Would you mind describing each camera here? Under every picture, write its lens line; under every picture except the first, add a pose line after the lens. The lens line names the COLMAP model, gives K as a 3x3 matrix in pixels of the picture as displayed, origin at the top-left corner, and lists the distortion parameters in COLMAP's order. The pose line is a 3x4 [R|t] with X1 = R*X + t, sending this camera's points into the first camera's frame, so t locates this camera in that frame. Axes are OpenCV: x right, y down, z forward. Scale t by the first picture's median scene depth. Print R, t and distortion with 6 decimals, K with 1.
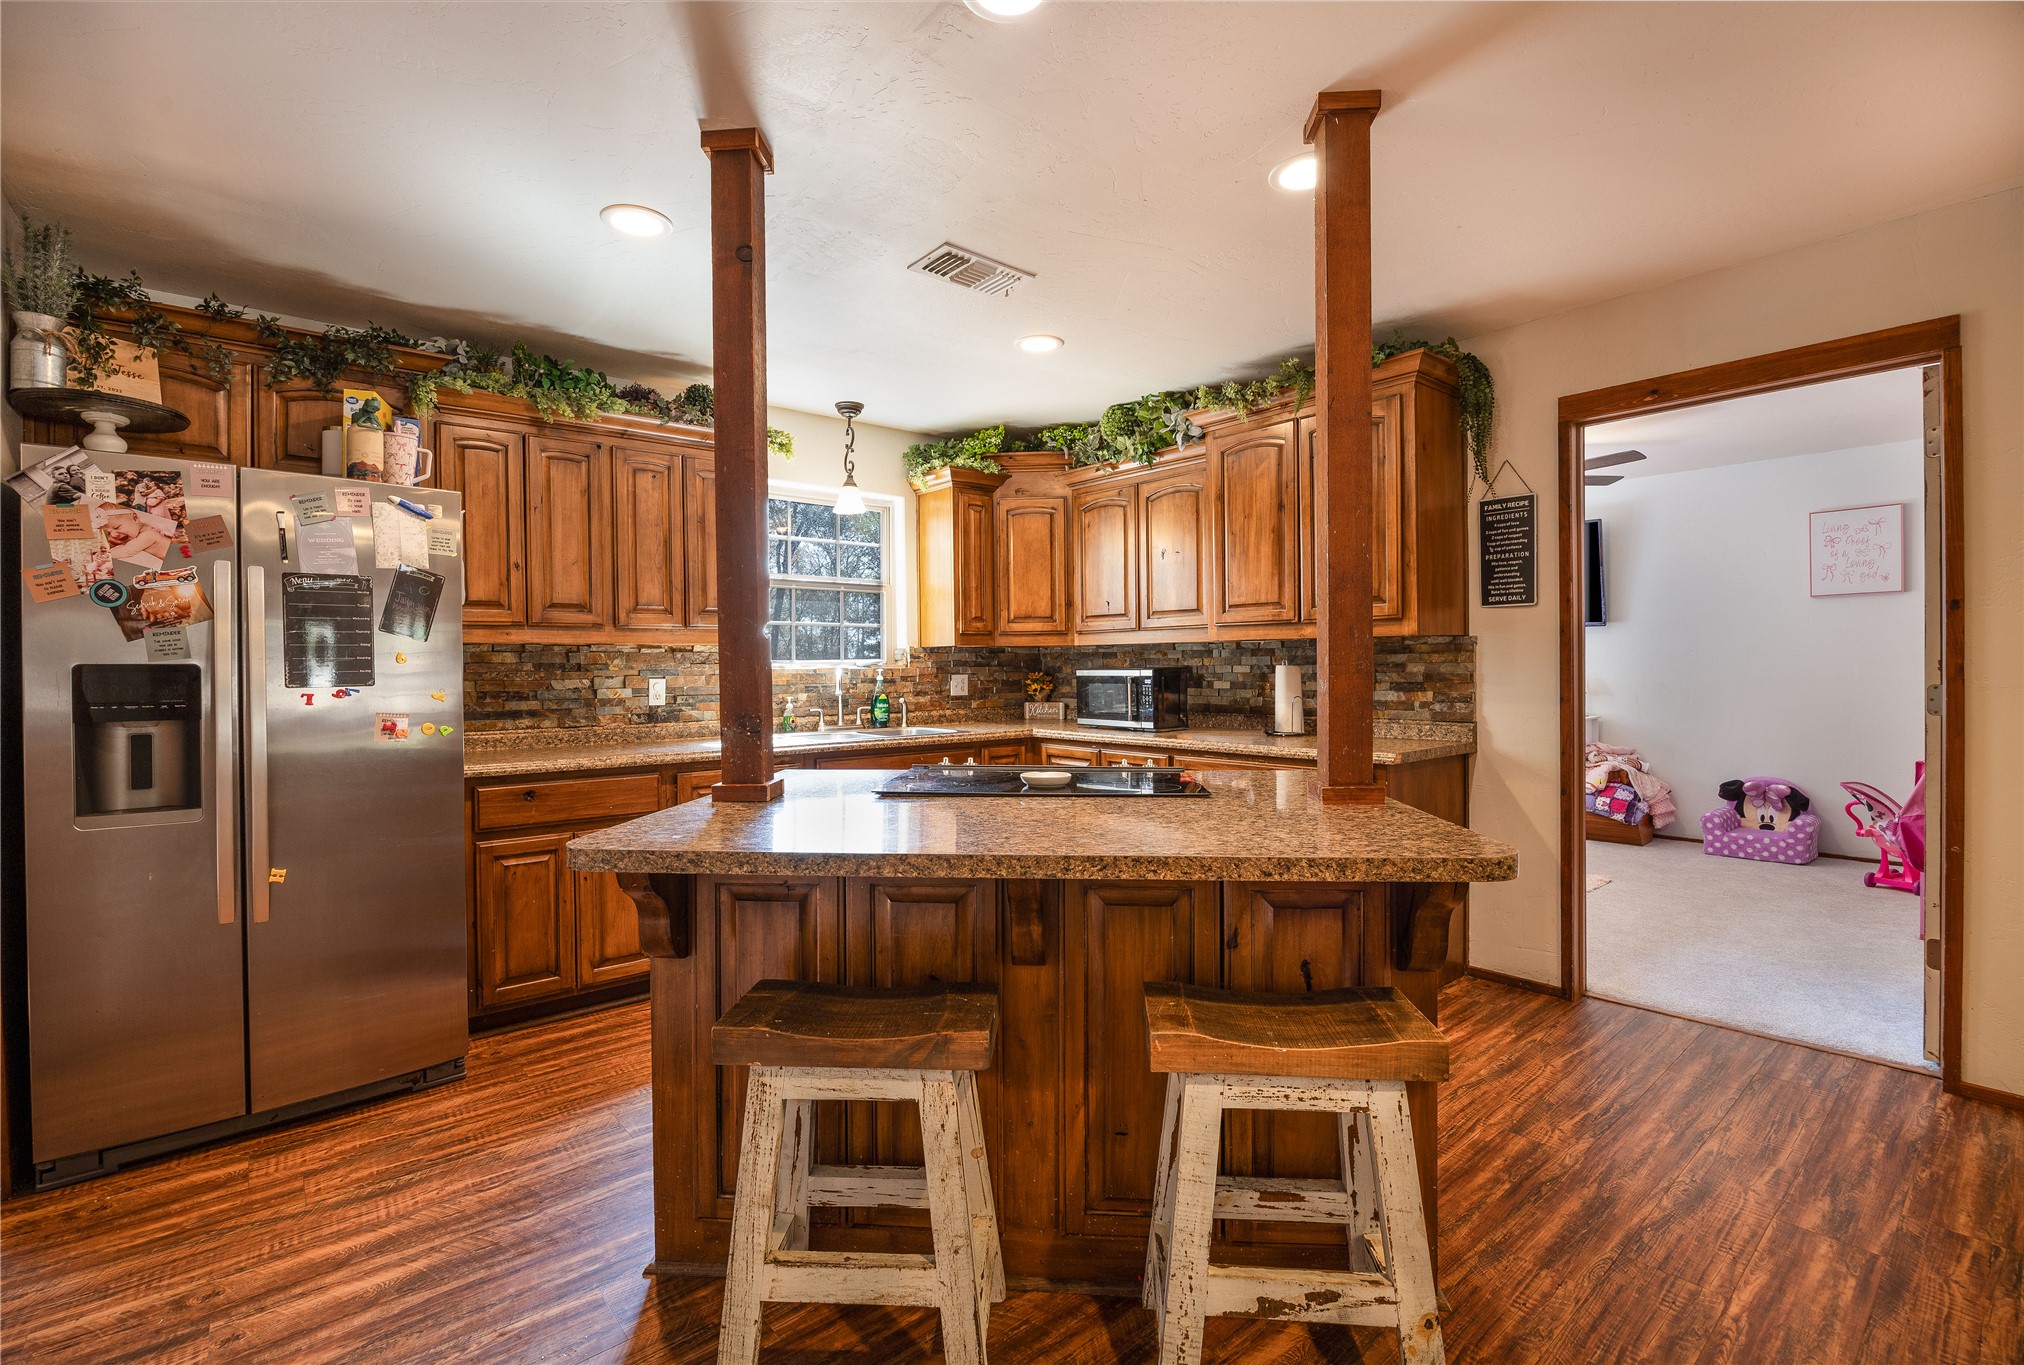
lens RADIAL K [[919.2, 0, 1013.0], [0, 919.2, 674.4], [0, 0, 1]] dist [-0.007750, 0.001036]
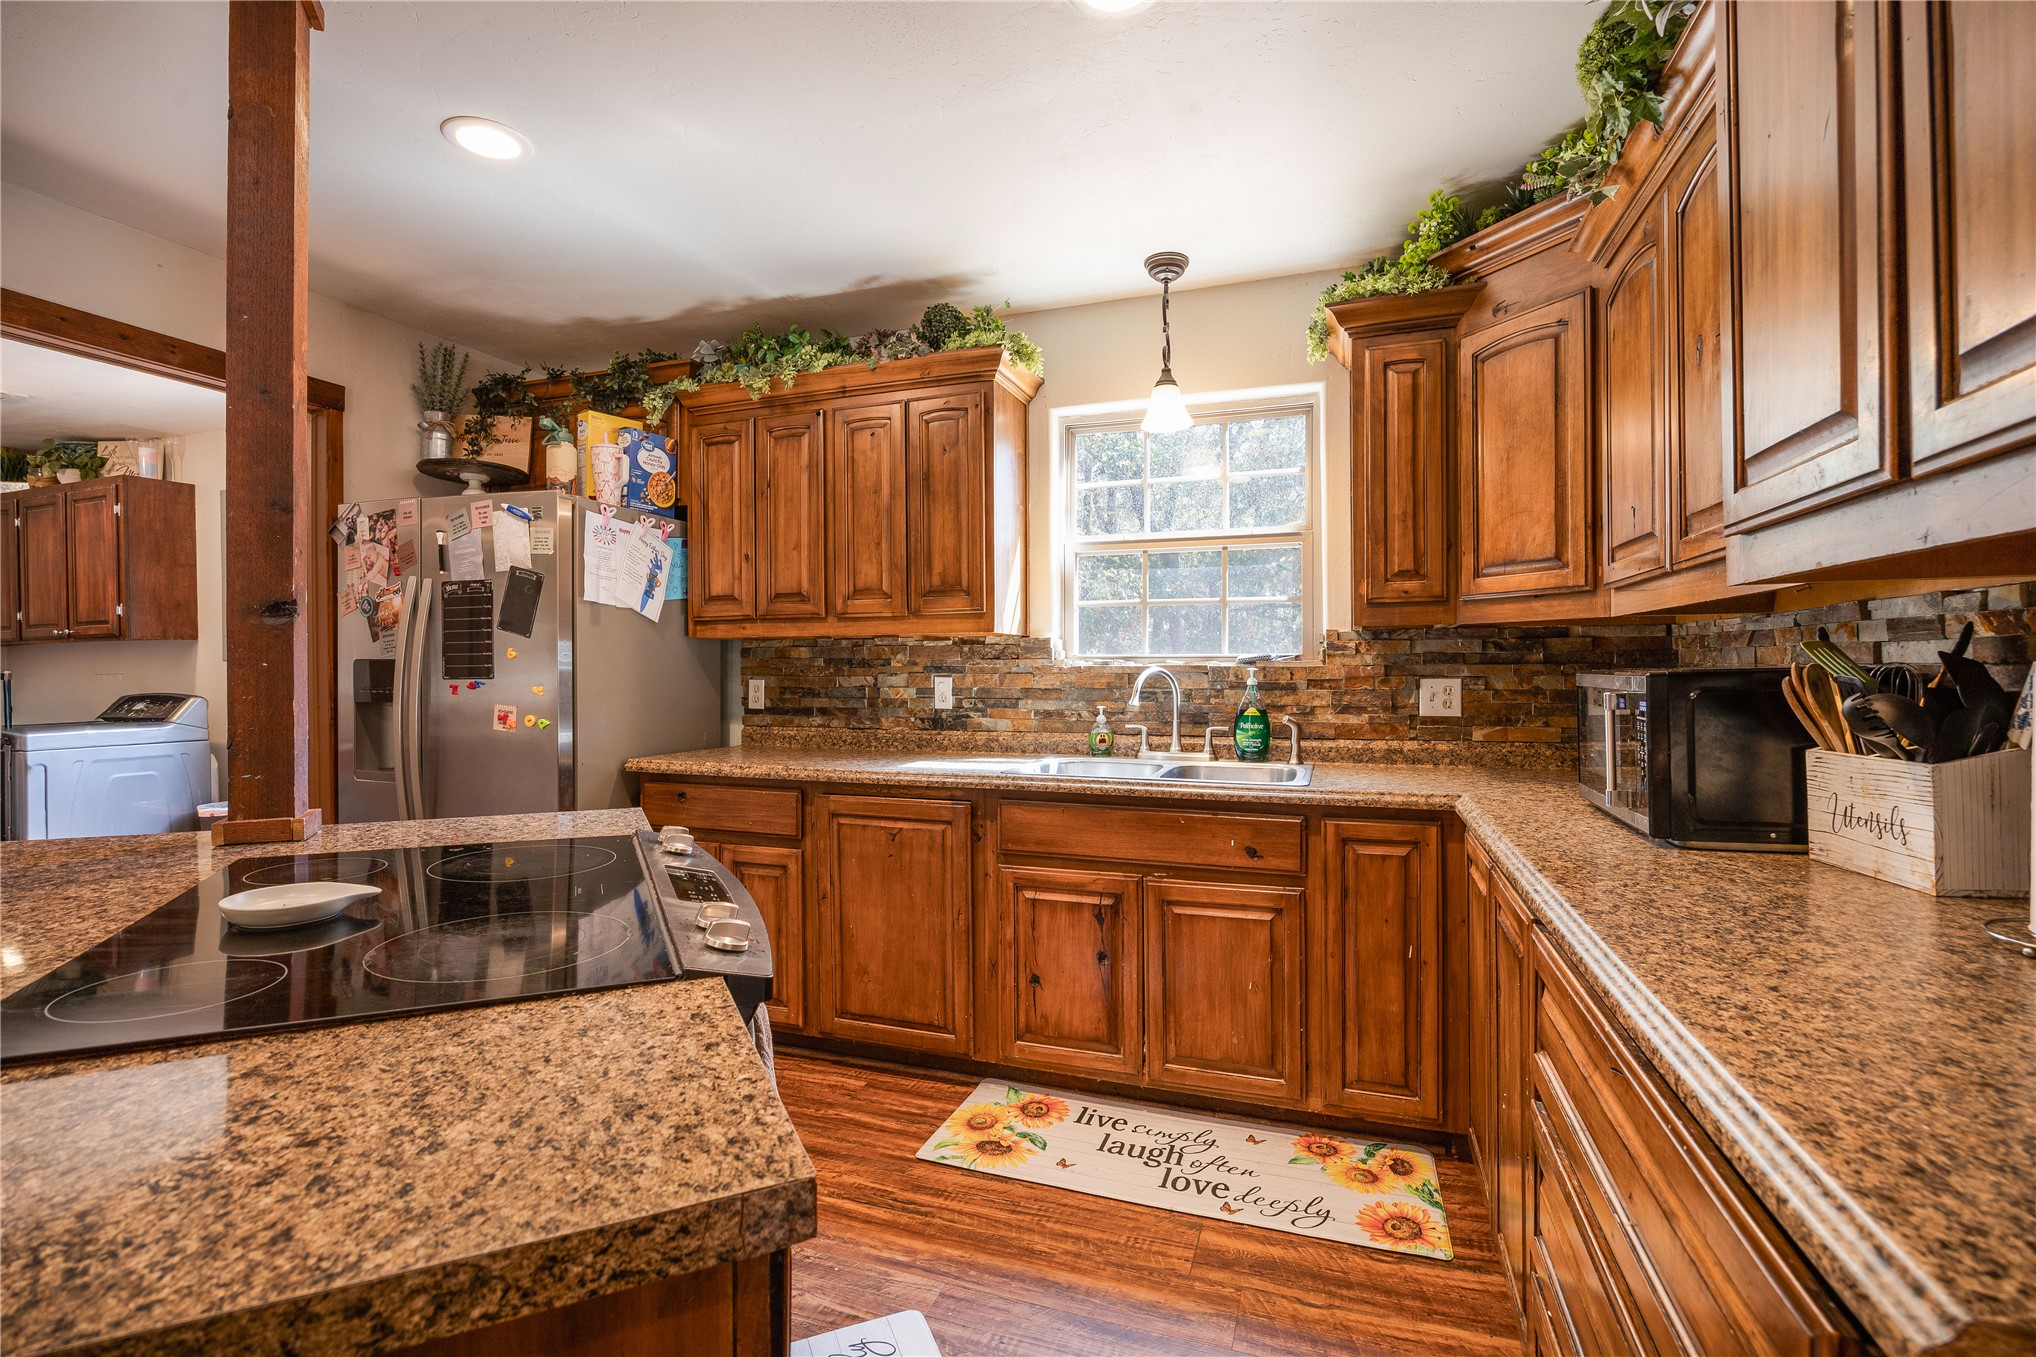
lens RADIAL K [[924.7, 0, 1020.9], [0, 924.7, 669.2], [0, 0, 1]] dist [-0.007750, 0.001036]
pose [[0.501041, 0.009659, -0.865370, 0.398315], [-0.010012, 0.999935, 0.005364, -0.007889], [0.865366, 0.005976, 0.501105, 0.687283]]
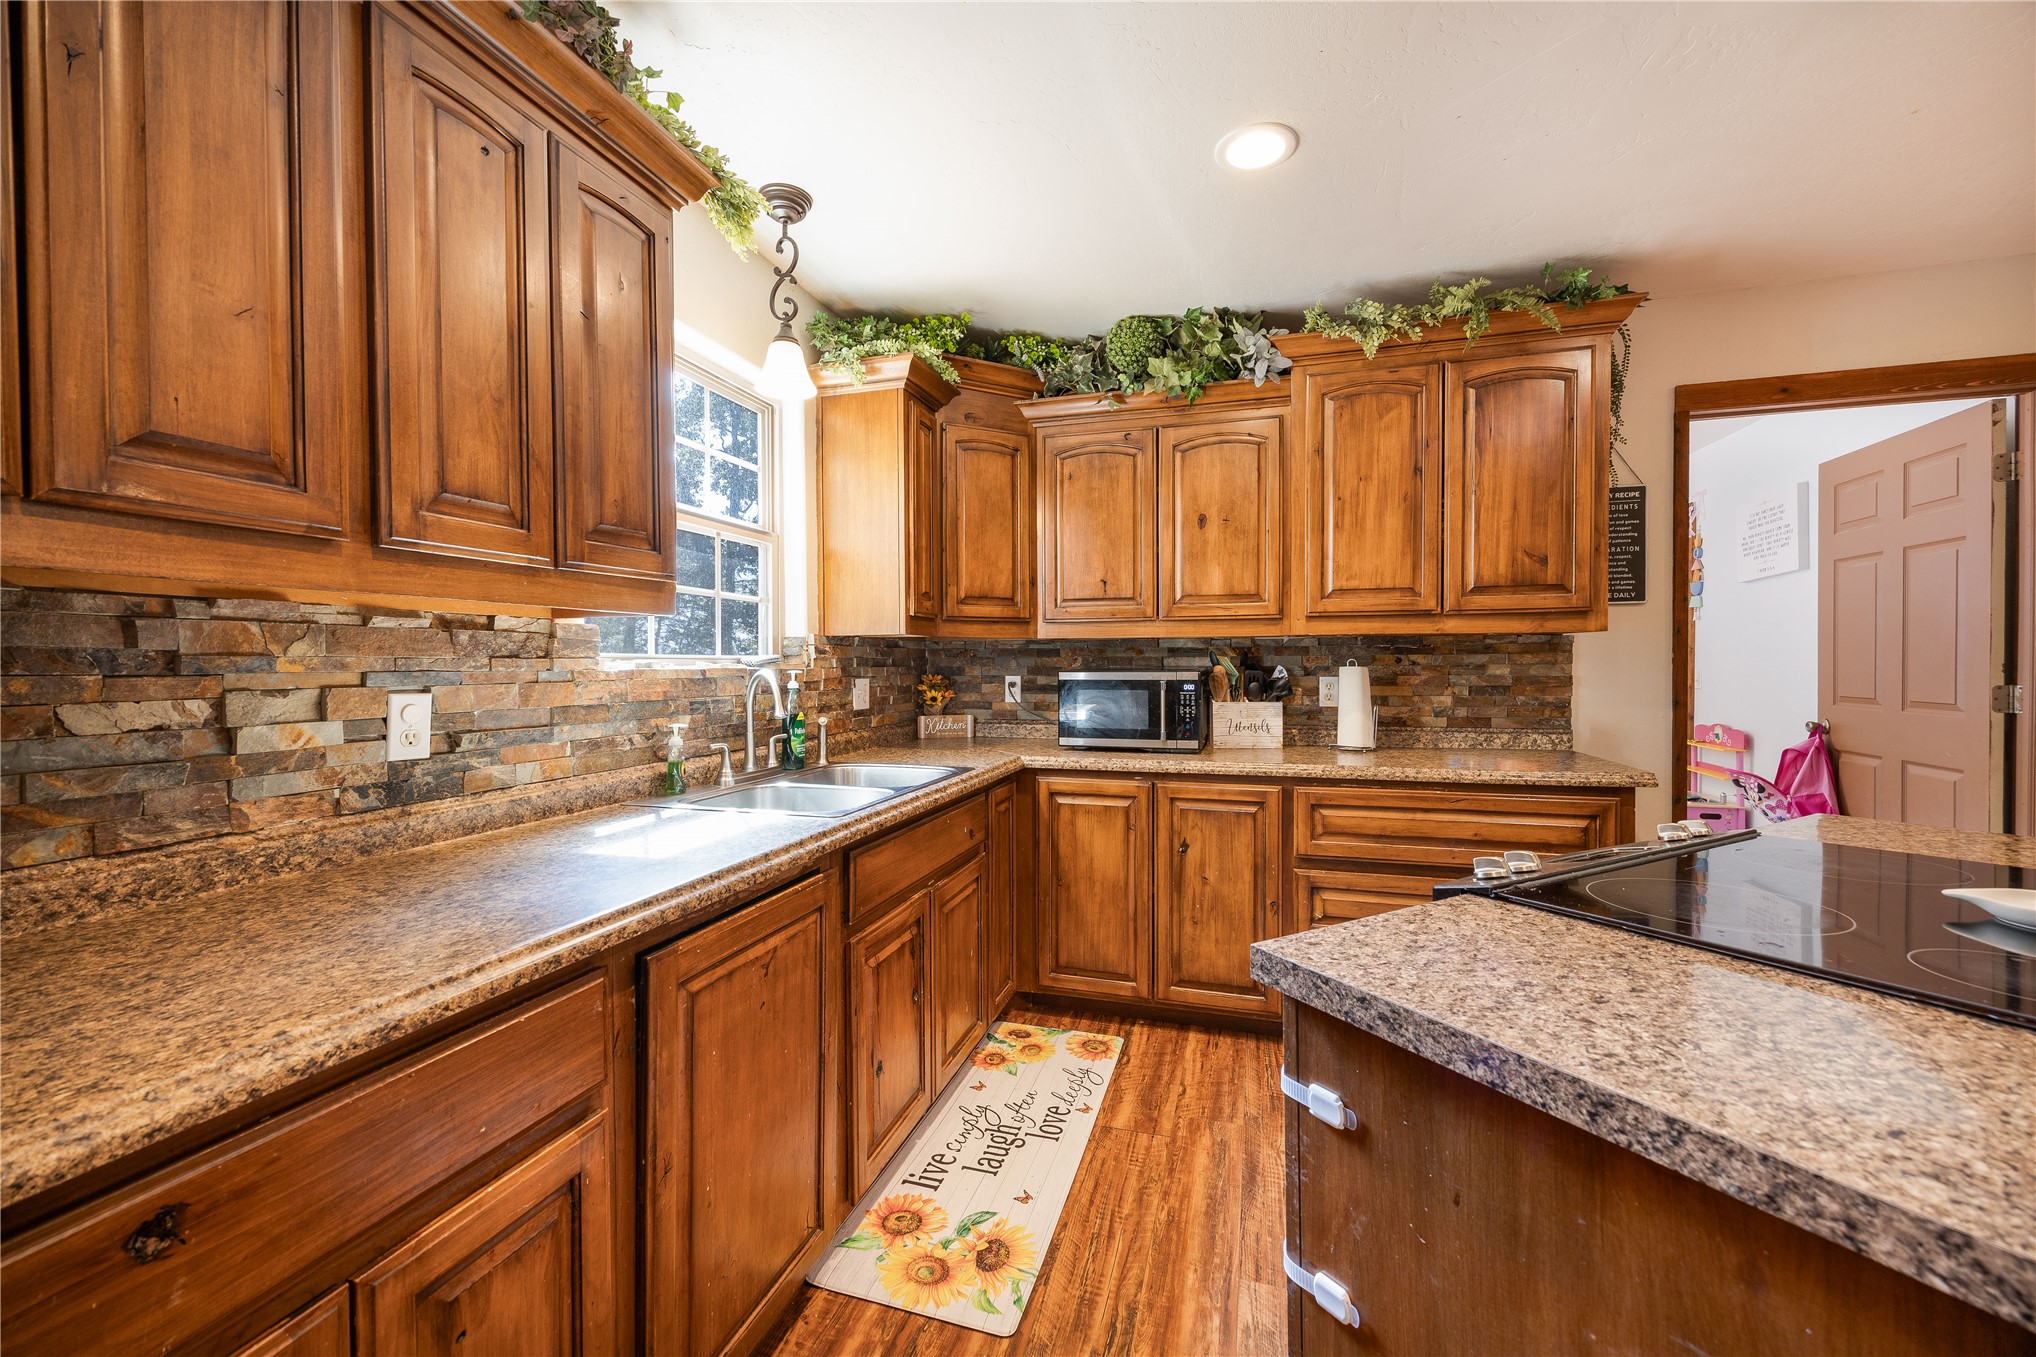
lens RADIAL K [[806.3, 0, 1029.2], [0, 806.3, 669.8], [0, 0, 1]] dist [0.003366, -0.000731]
pose [[0.834458, 0.001683, 0.551068, -0.381867], [0.002207, 0.999977, -0.006396, -0.002791], [-0.551066, 0.006554, 0.834436, 0.597974]]
